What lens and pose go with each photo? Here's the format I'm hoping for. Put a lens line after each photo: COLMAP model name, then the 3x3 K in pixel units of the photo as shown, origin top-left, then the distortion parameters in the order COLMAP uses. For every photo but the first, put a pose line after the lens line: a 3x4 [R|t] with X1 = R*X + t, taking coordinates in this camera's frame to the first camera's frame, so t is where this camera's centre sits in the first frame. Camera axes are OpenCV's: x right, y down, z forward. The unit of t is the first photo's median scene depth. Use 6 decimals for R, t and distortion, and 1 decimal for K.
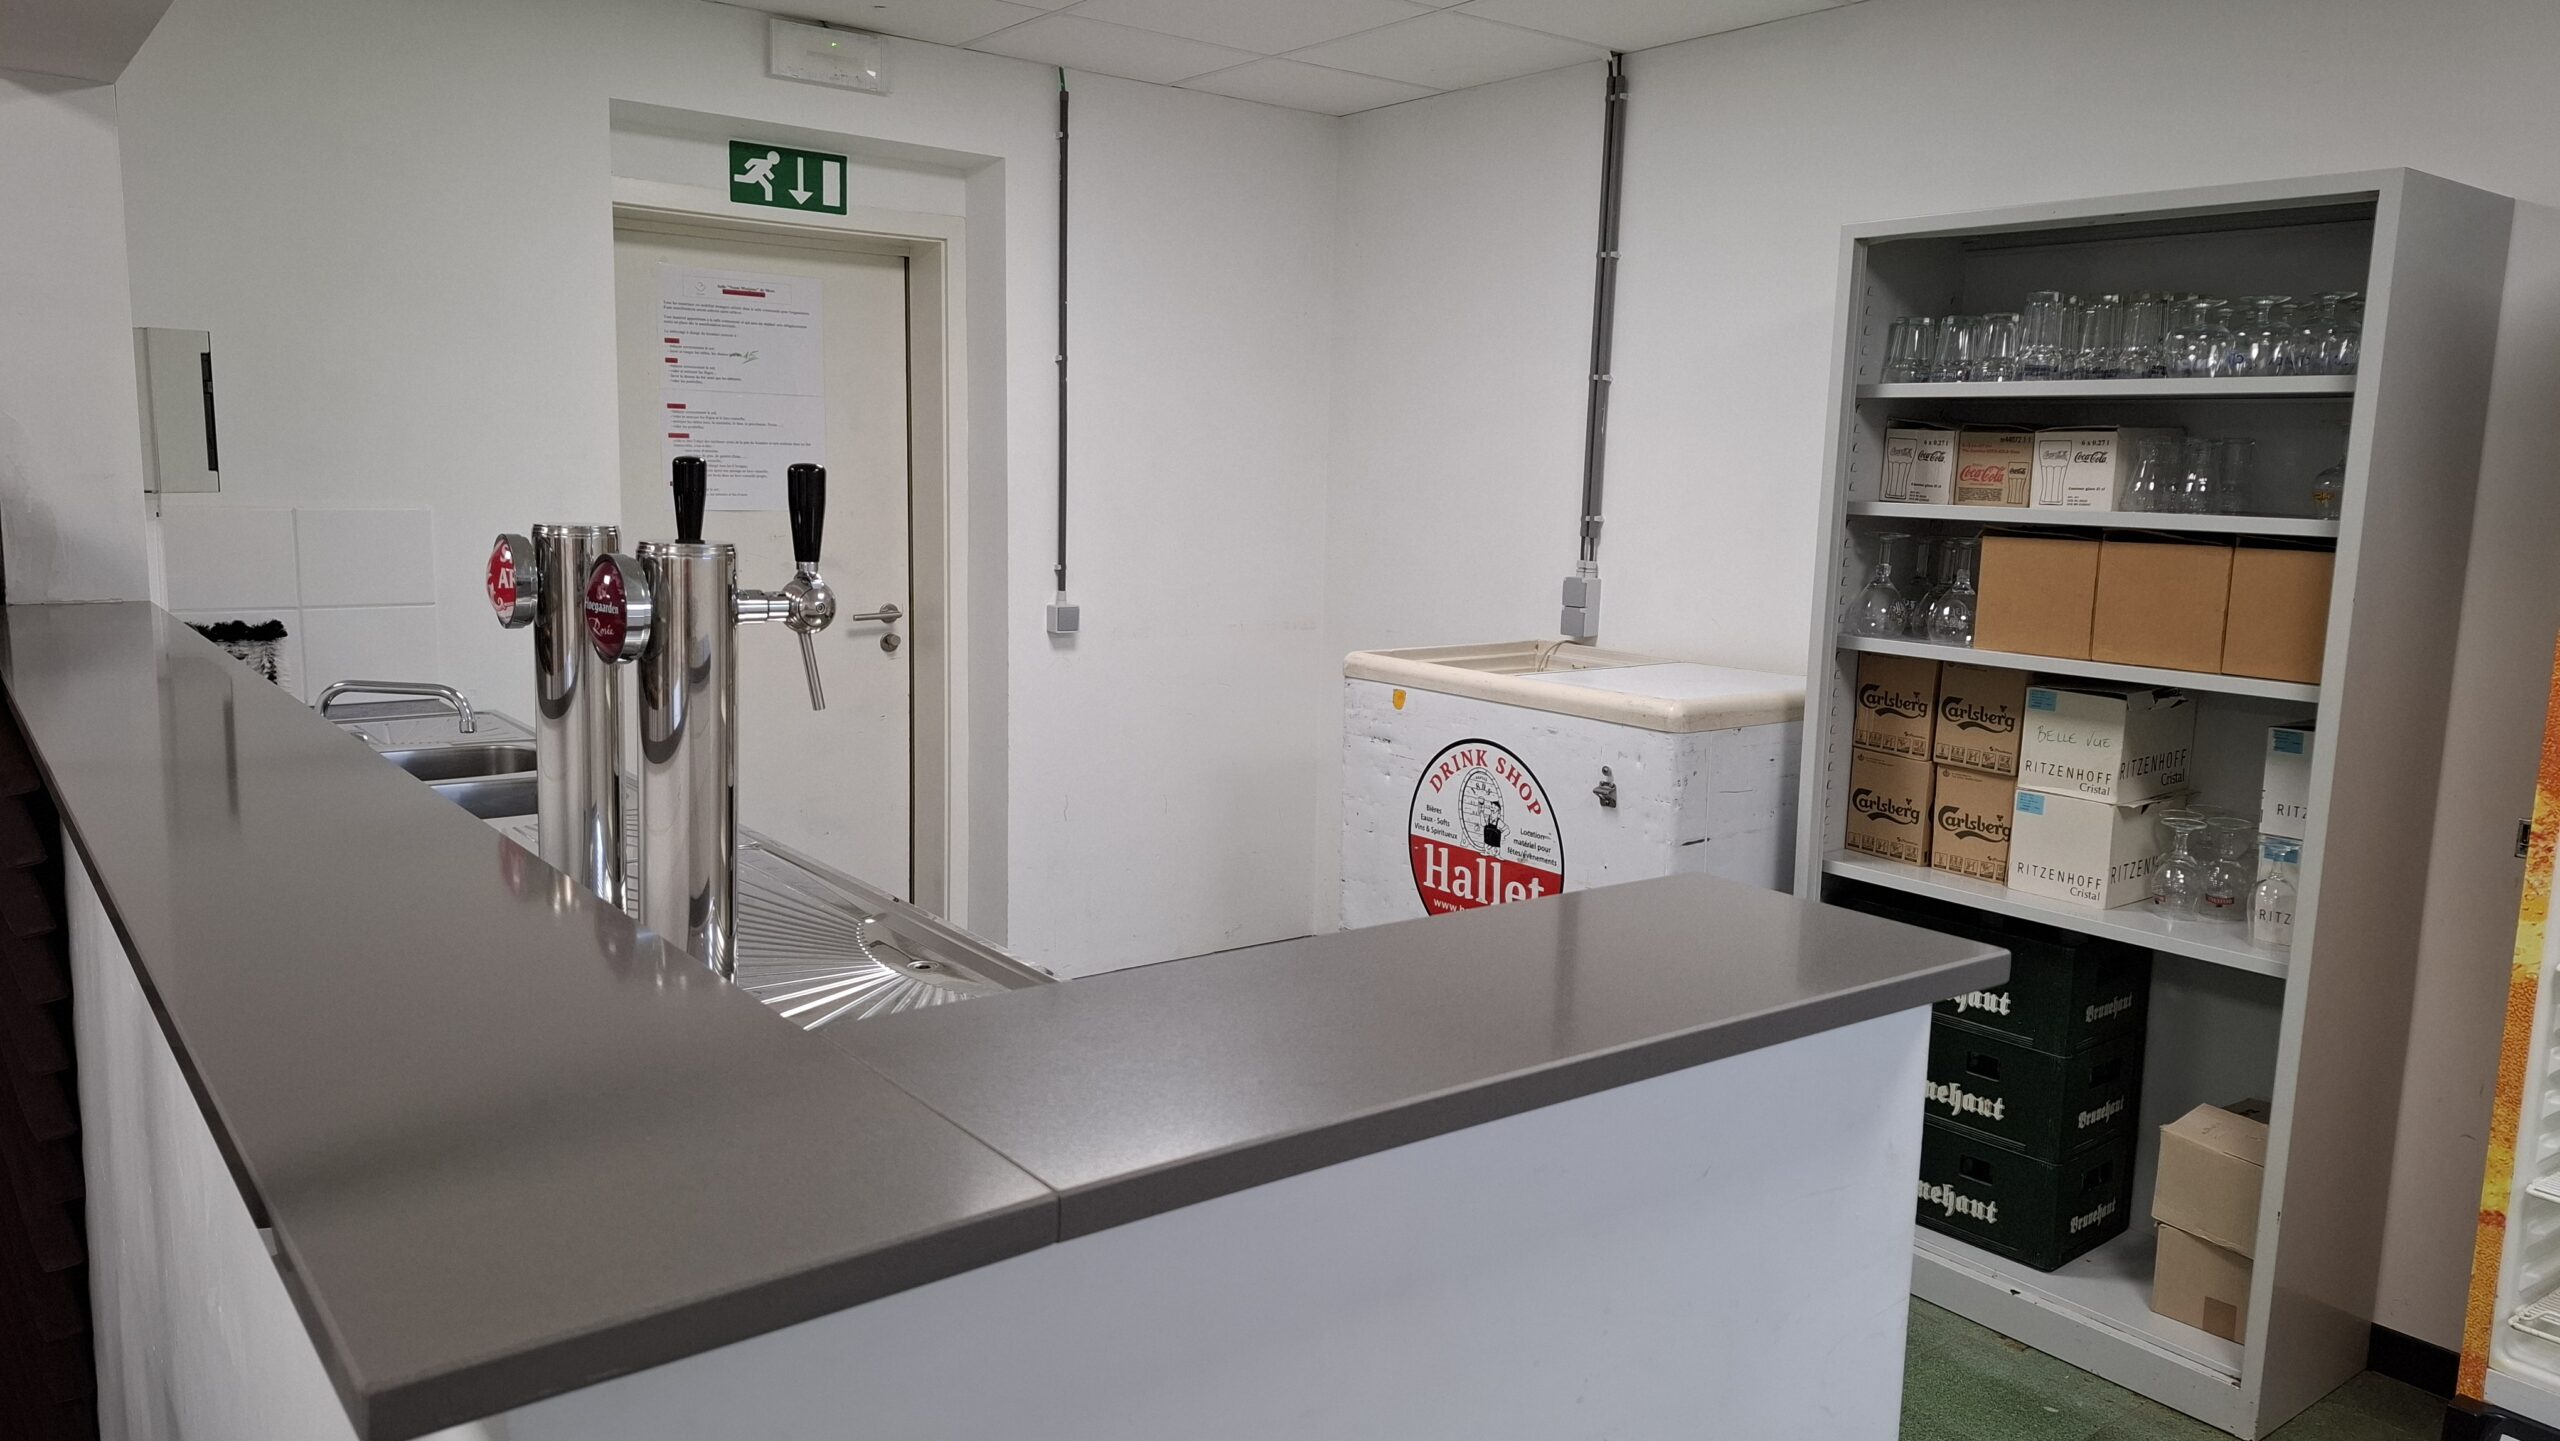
lens RADIAL K [[1735.6, 0, 1280.0], [0, 1735.6, 720.5], [0, 0, 1]] dist [0.028844, 0.000040]
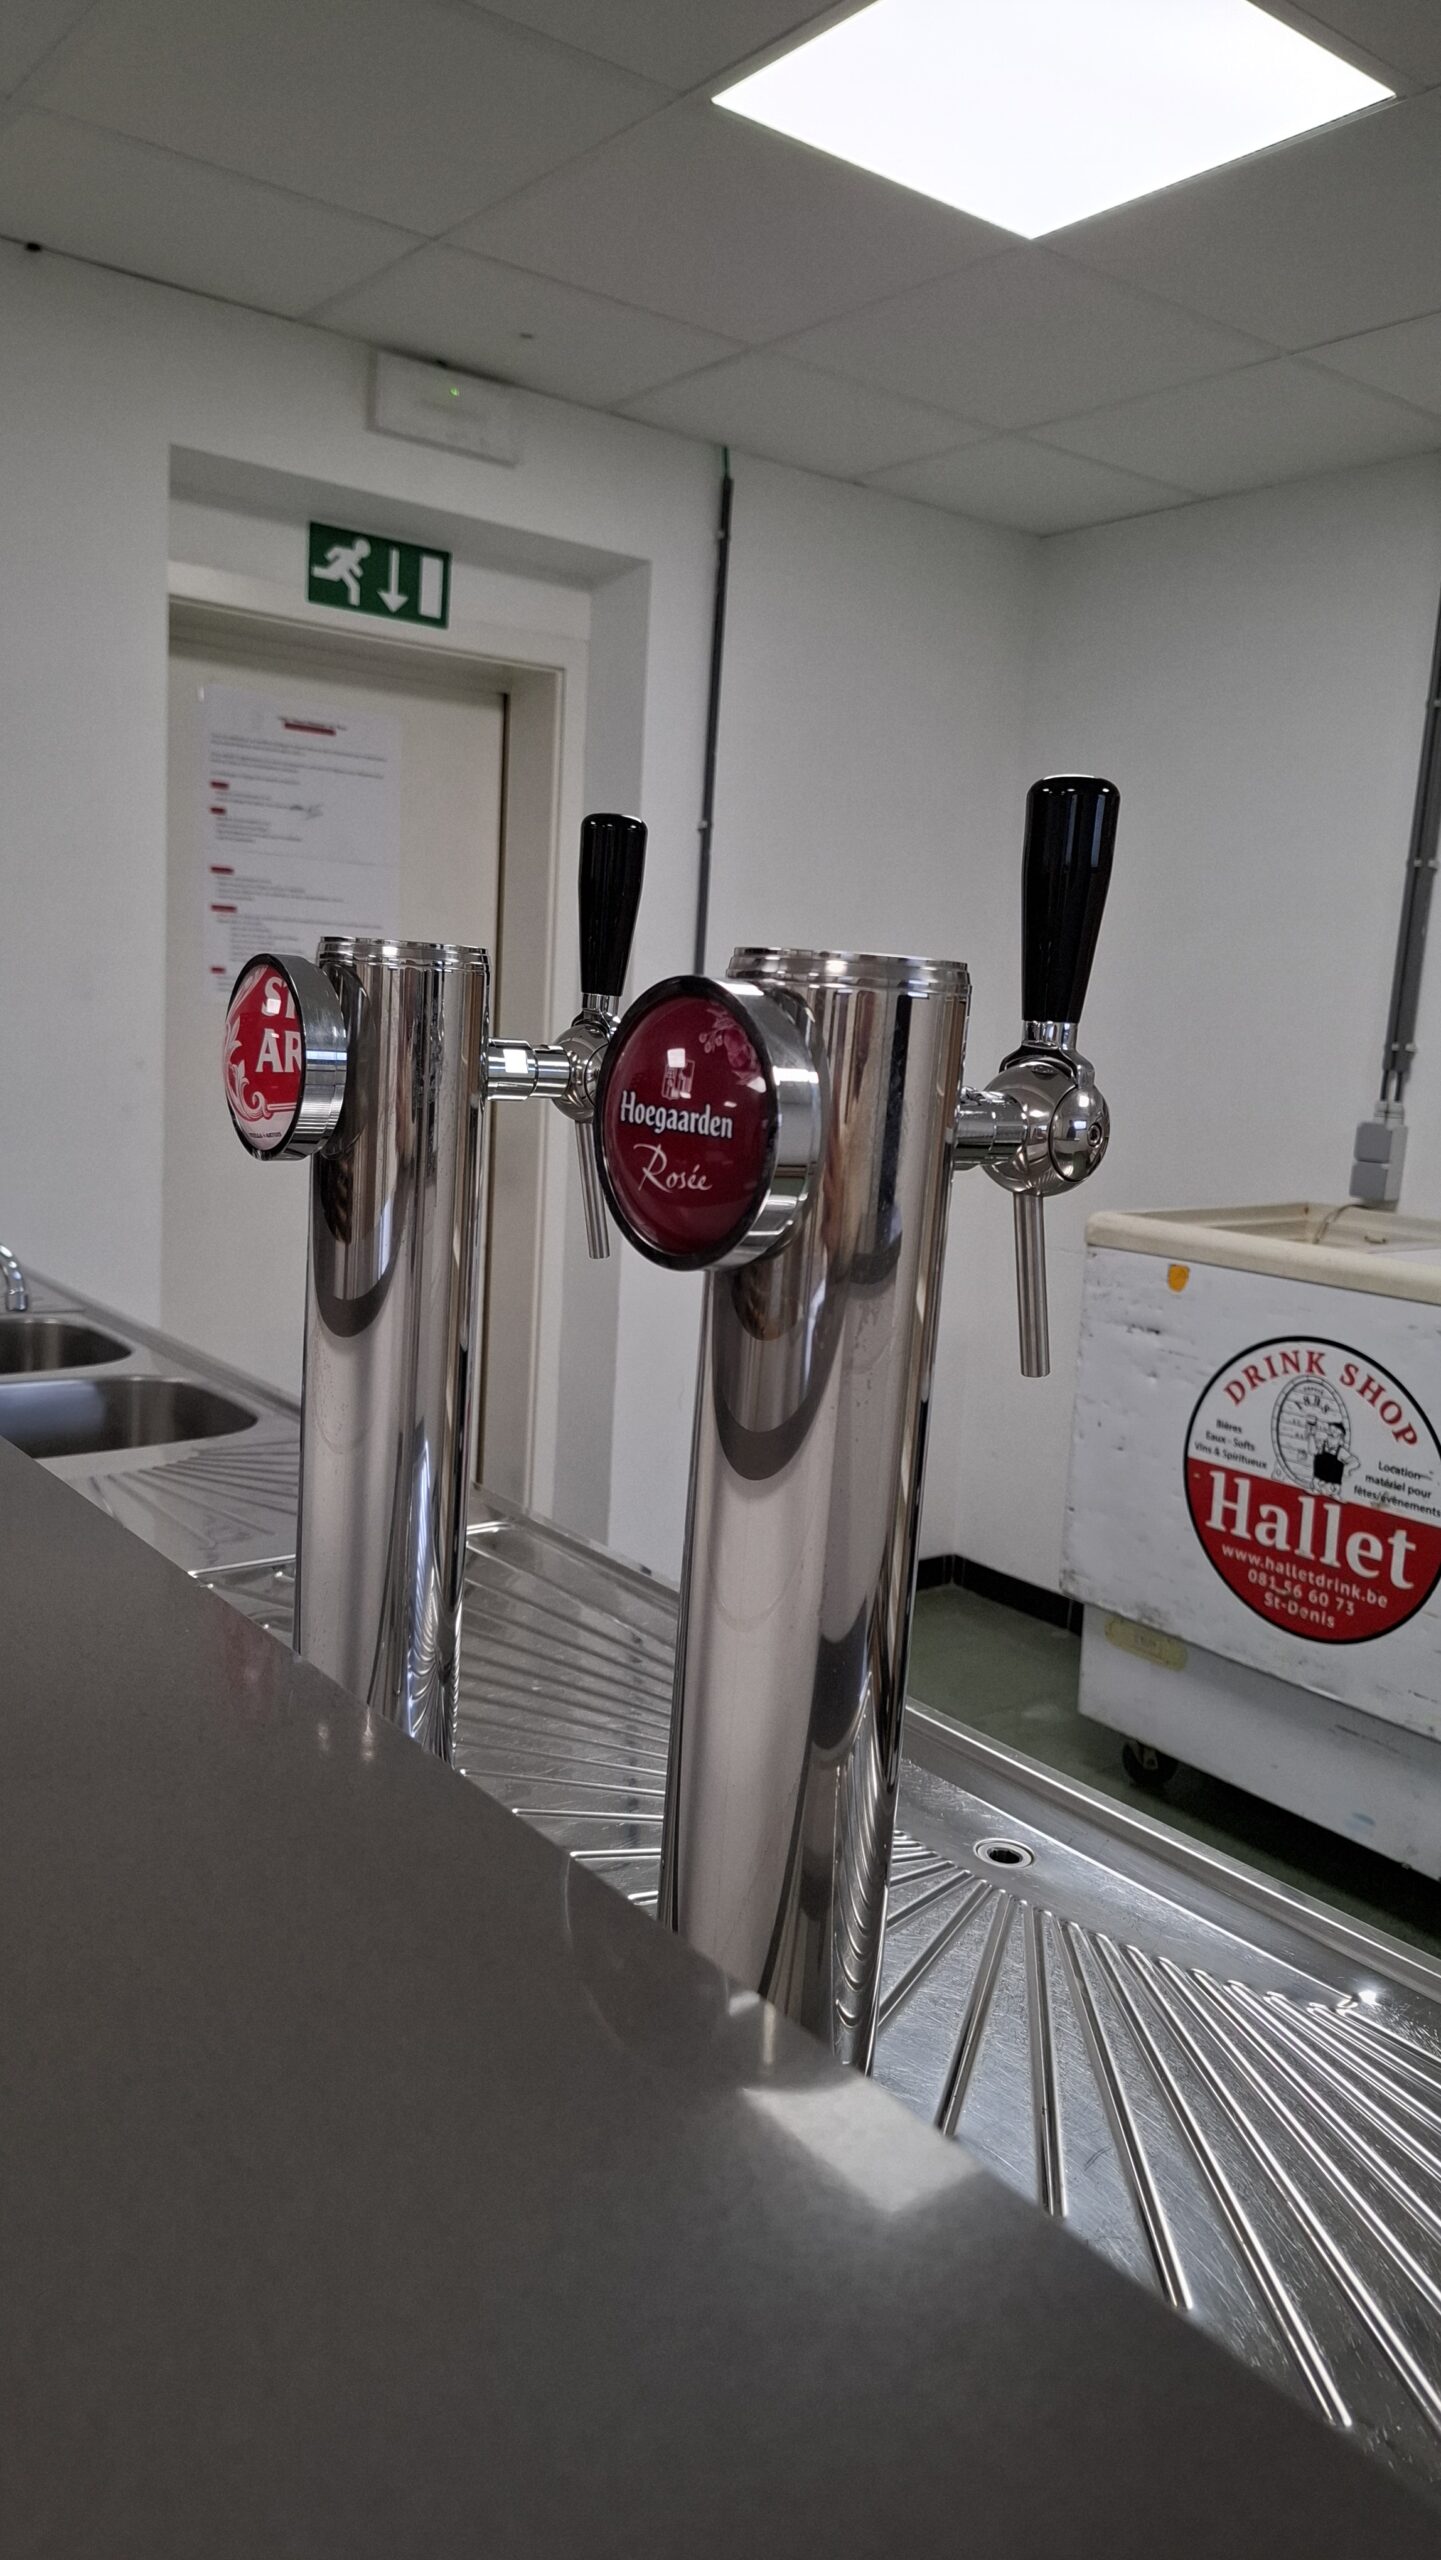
lens RADIAL K [[1835.7, 0, 720.5], [0, 1835.7, 1280.0], [0, 0, 1]] dist [0.004981, 0.002638]
pose [[0.999581, 0.027620, -0.008671, -0.123596], [-0.027562, 0.999597, 0.006729, -0.011126], [0.008853, -0.006488, 0.999940, 0.202671]]
